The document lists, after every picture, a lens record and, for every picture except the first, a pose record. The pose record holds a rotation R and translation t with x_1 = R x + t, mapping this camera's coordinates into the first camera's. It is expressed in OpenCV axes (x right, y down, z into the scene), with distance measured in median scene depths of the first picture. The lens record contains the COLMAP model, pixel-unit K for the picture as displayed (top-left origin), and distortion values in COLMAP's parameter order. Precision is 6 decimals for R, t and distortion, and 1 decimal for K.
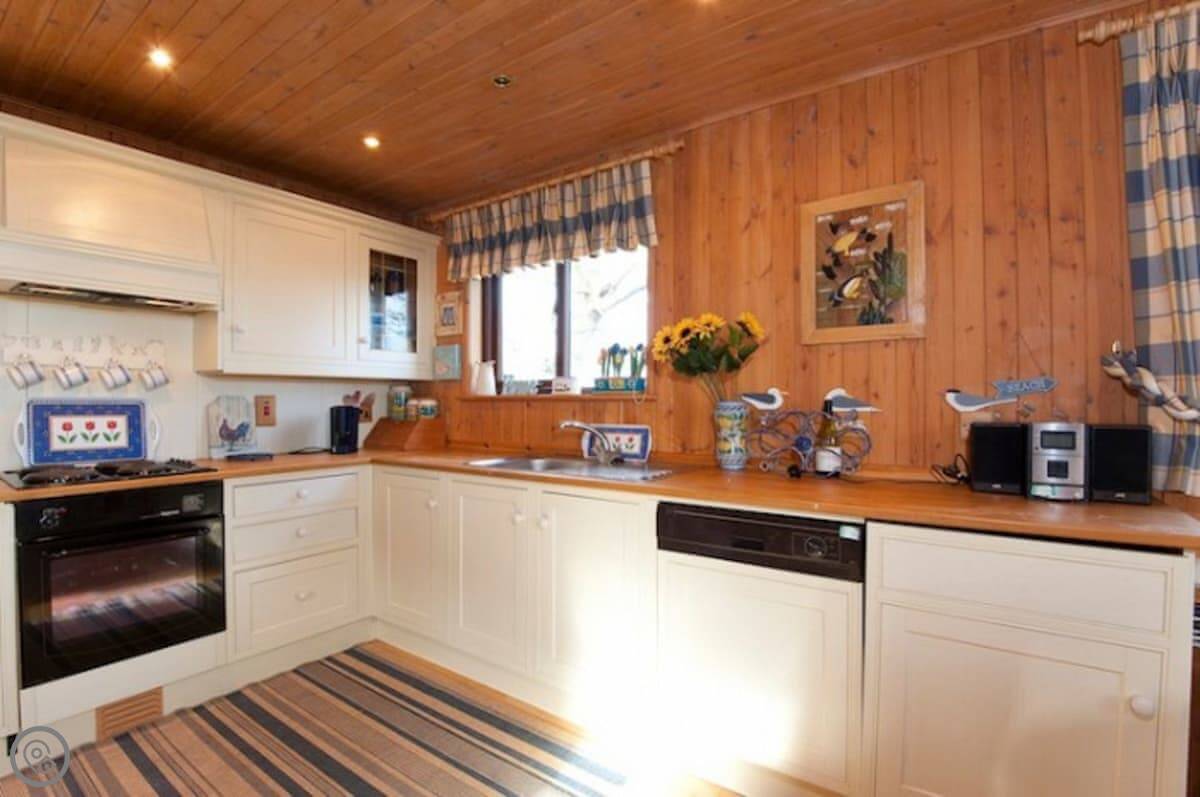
lens RADIAL K [[550.4, 0, 602.4], [0, 550.4, 400.7], [0, 0, 1]] dist [-0.012252, -0.018205]
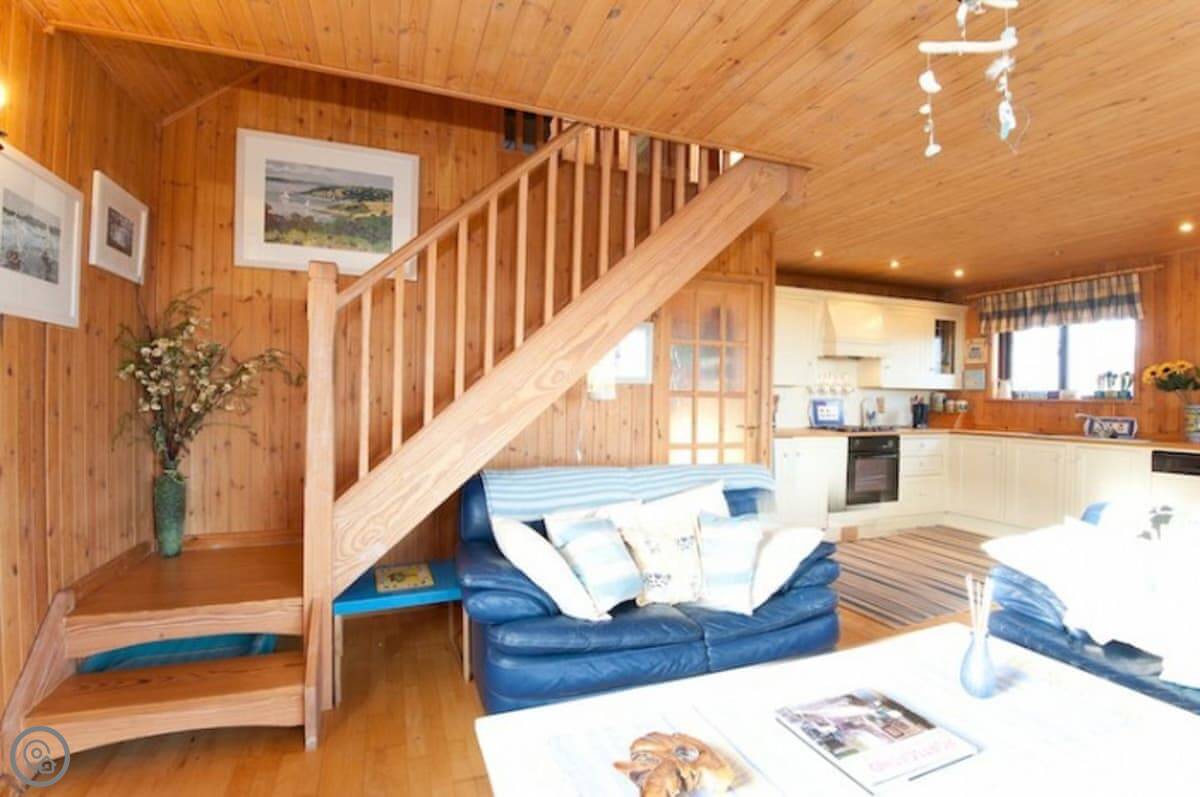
lens RADIAL K [[553.6, 0, 586.7], [0, 553.6, 403.2], [0, 0, 1]] dist [-0.049869, -0.000967]
pose [[0.814250, 0.017994, -0.580235, -0.397316], [-0.013225, 0.999835, 0.012448, -0.000354], [0.580363, -0.002462, 0.814354, -1.482911]]
